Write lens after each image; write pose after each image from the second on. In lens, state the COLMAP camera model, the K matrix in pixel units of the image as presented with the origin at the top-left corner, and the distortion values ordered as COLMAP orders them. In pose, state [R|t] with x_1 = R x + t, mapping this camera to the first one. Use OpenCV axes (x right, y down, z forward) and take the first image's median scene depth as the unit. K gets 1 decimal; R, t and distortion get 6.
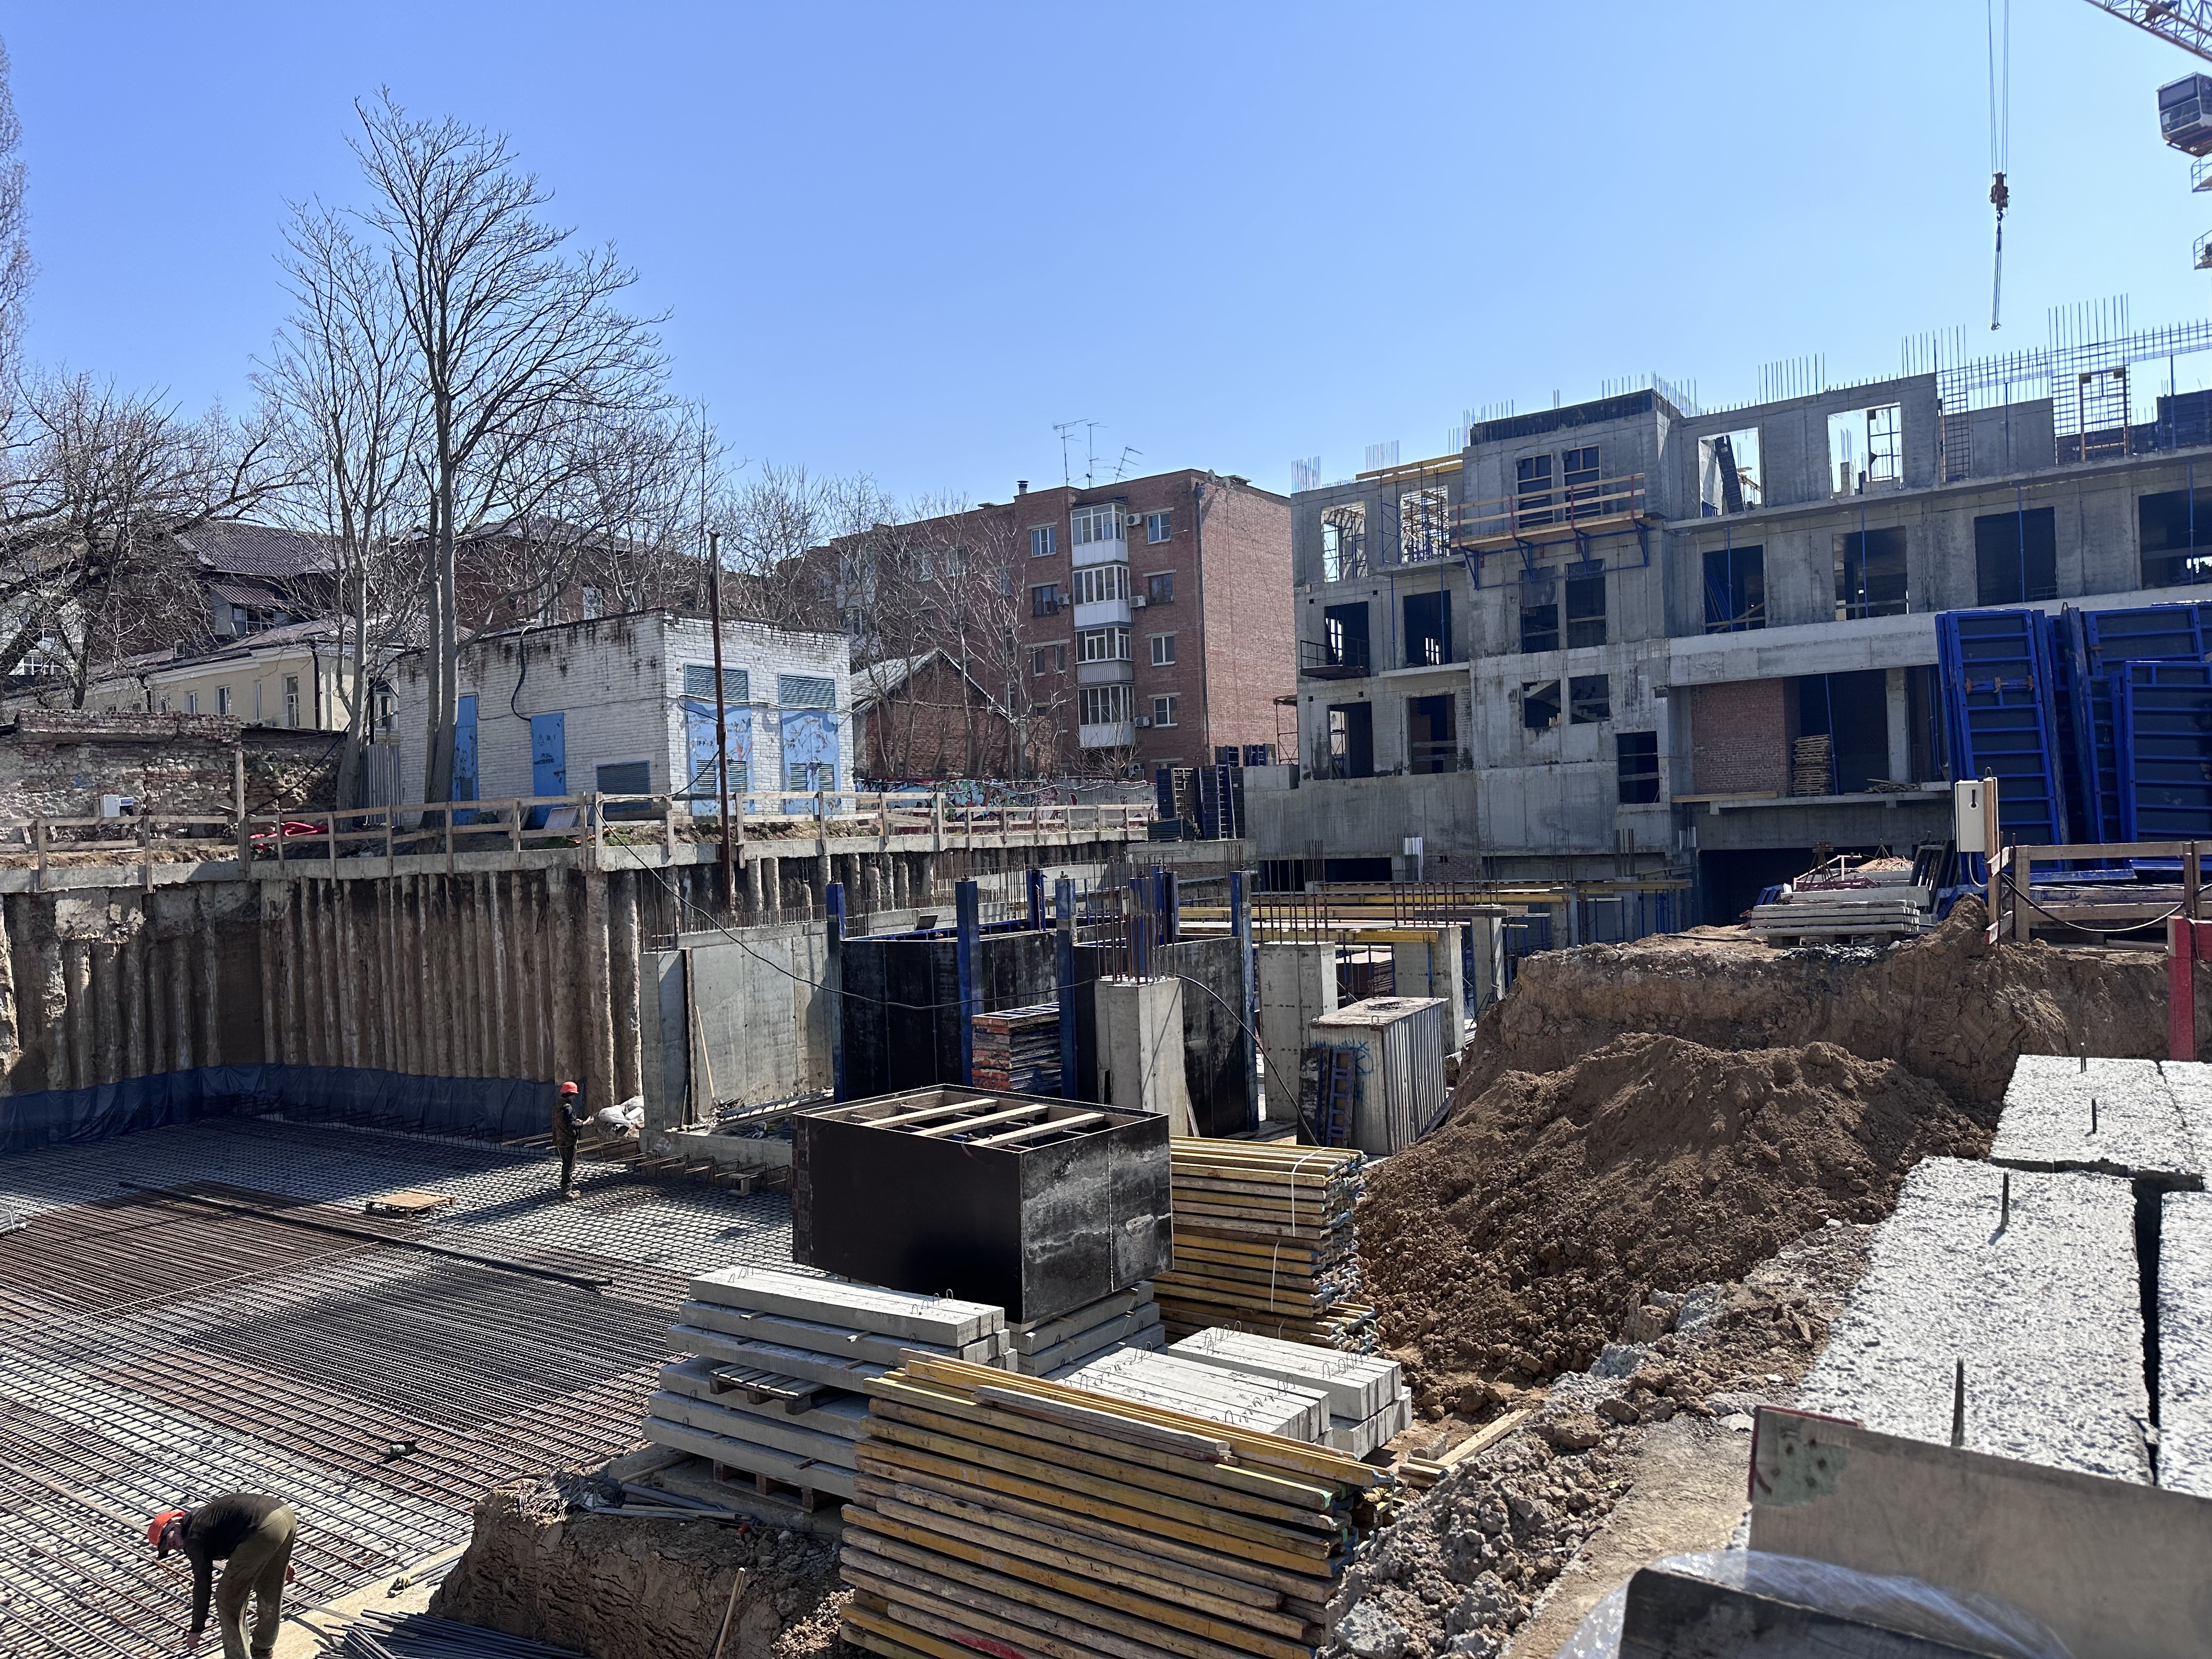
lens RADIAL K [[1565.2, 0, 1105.3], [0, 1565.2, 801.4], [0, 0, 1]] dist [0.103050, -0.139738]
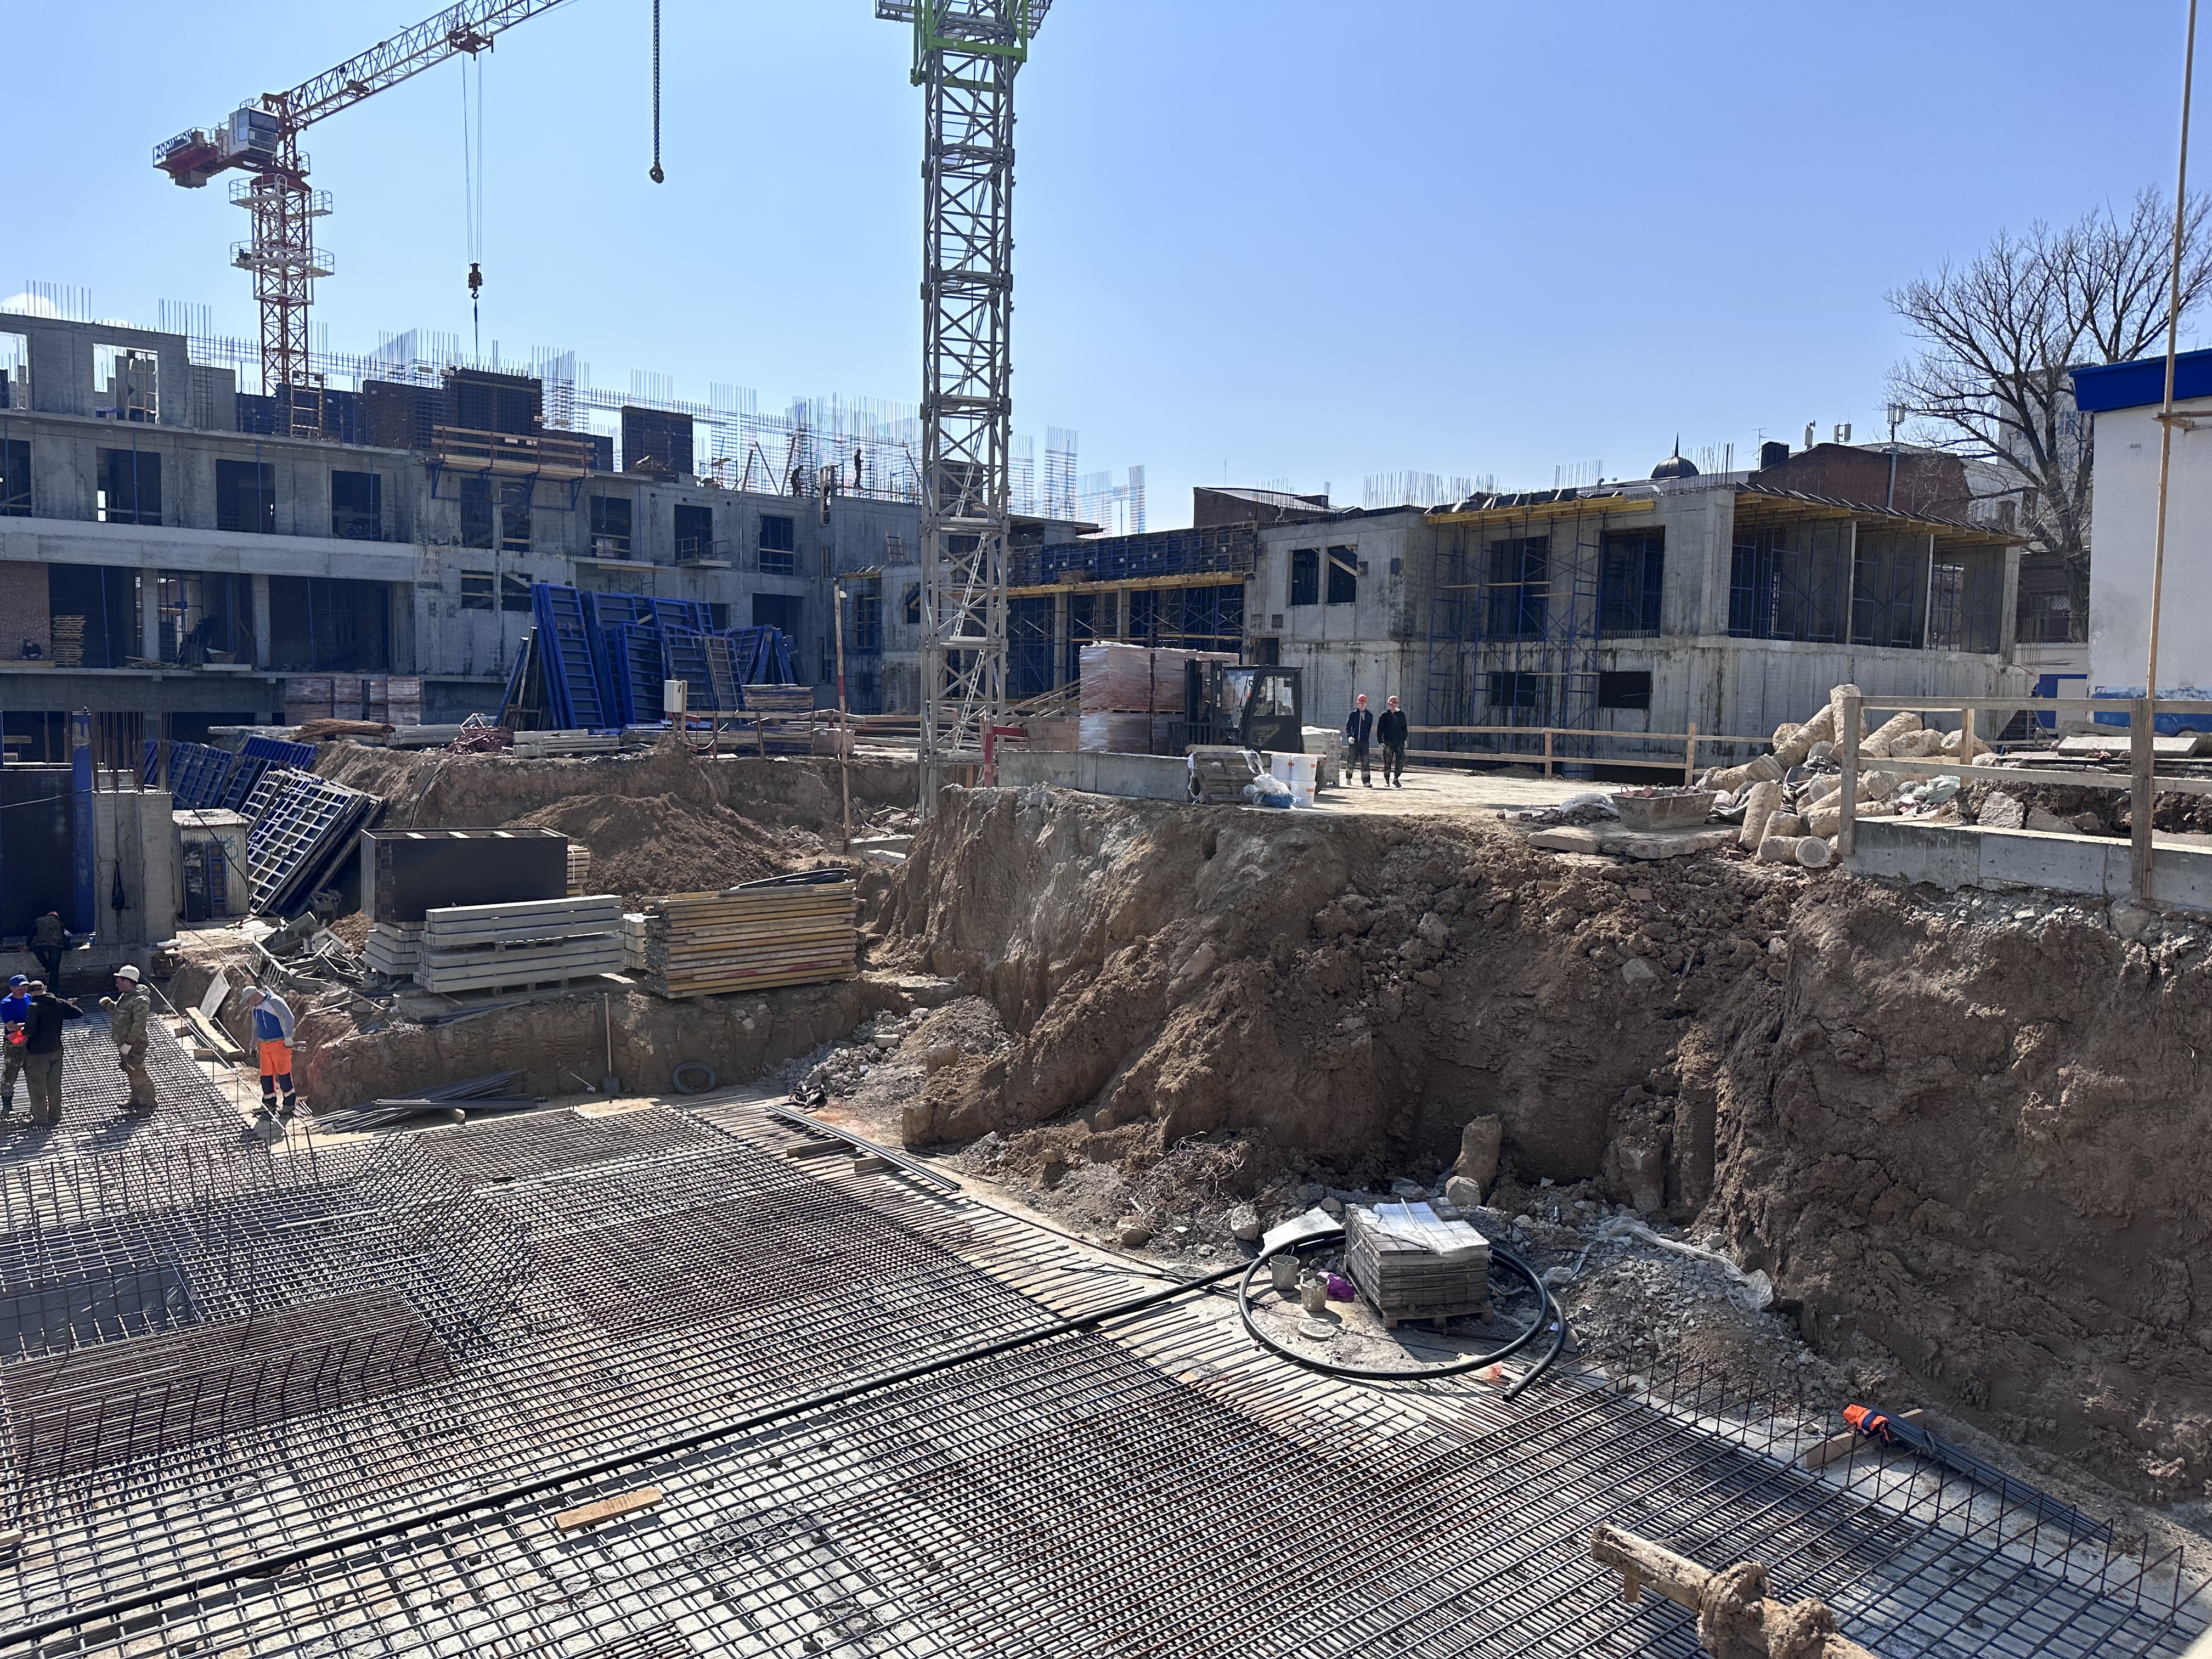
lens RADIAL K [[1565.2, 0, 1105.3], [0, 1565.2, 801.4], [0, 0, 1]] dist [0.103050, -0.139738]
pose [[0.283172, -0.019268, 0.958876, -0.448686], [-0.049439, 0.998176, 0.034658, 0.016216], [-0.957794, -0.057220, 0.281703, -0.062394]]
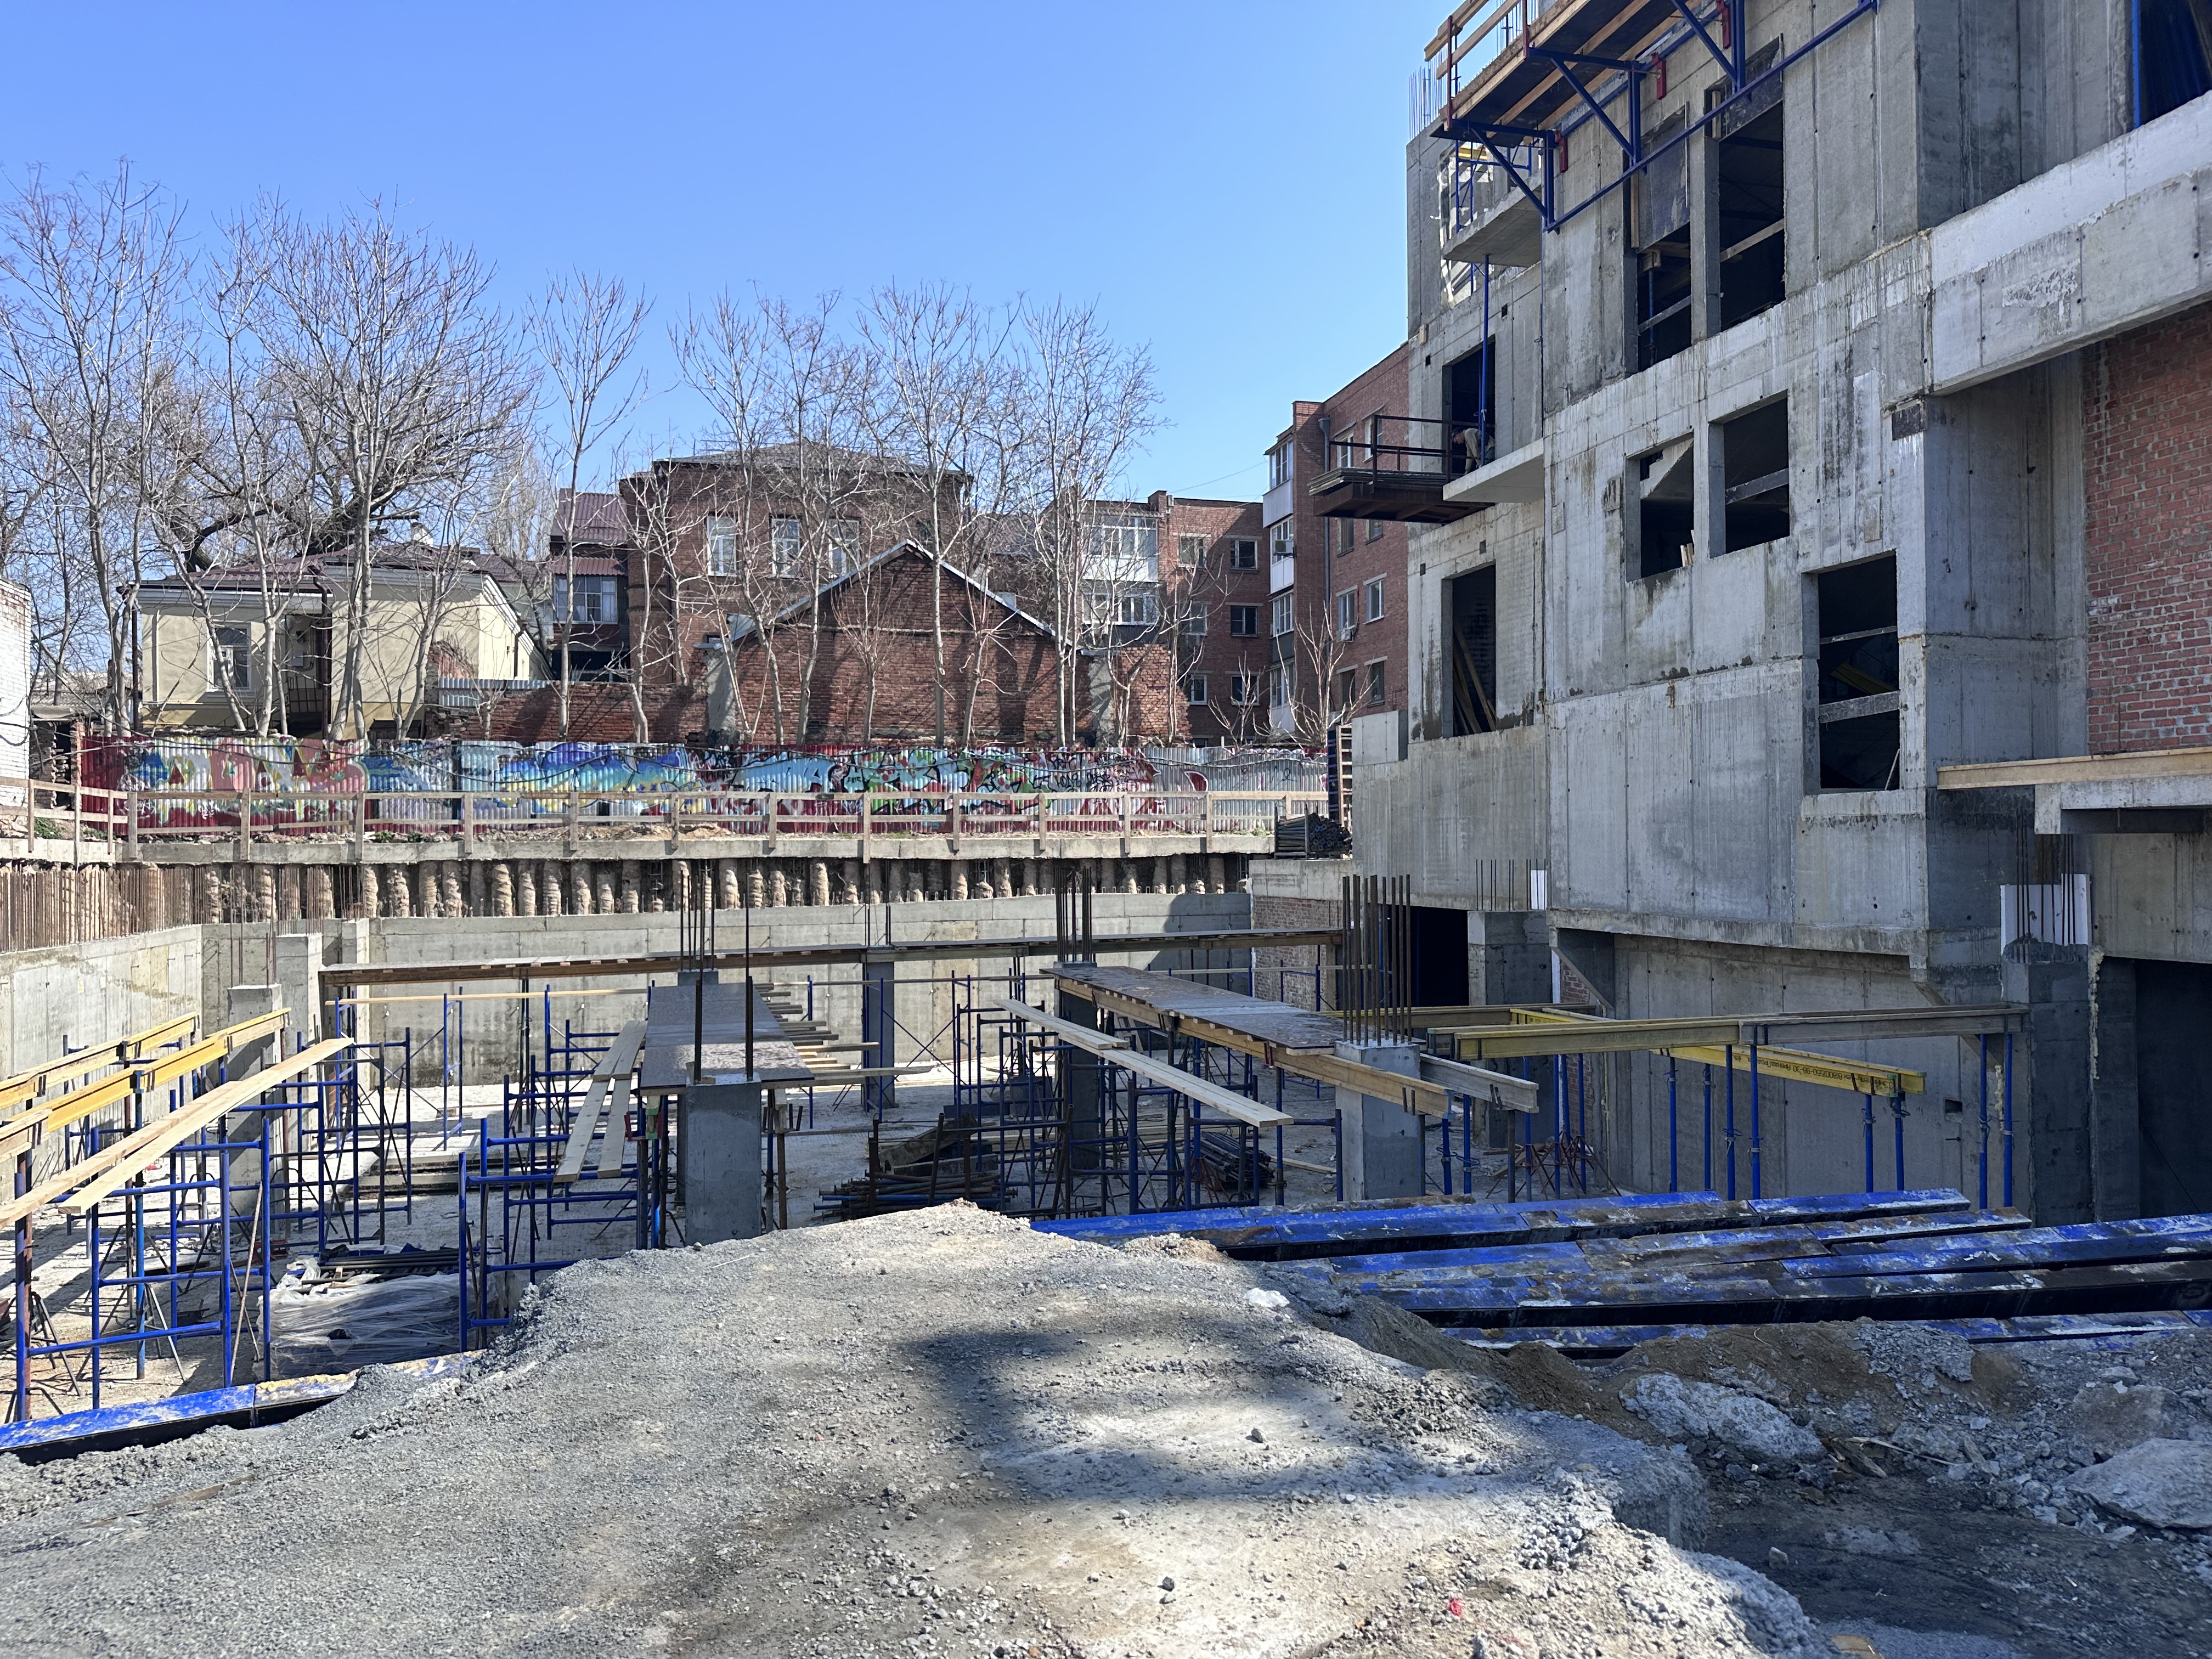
lens RADIAL K [[1559.3, 0, 1106.0], [0, 1559.3, 829.5], [0, 0, 1]] dist [-0.029128, -0.001771]
pose [[0.779250, 0.023472, -0.626274, 0.410513], [-0.007954, 0.999588, 0.027567, 0.001435], [0.626663, -0.016501, 0.779116, 0.667851]]
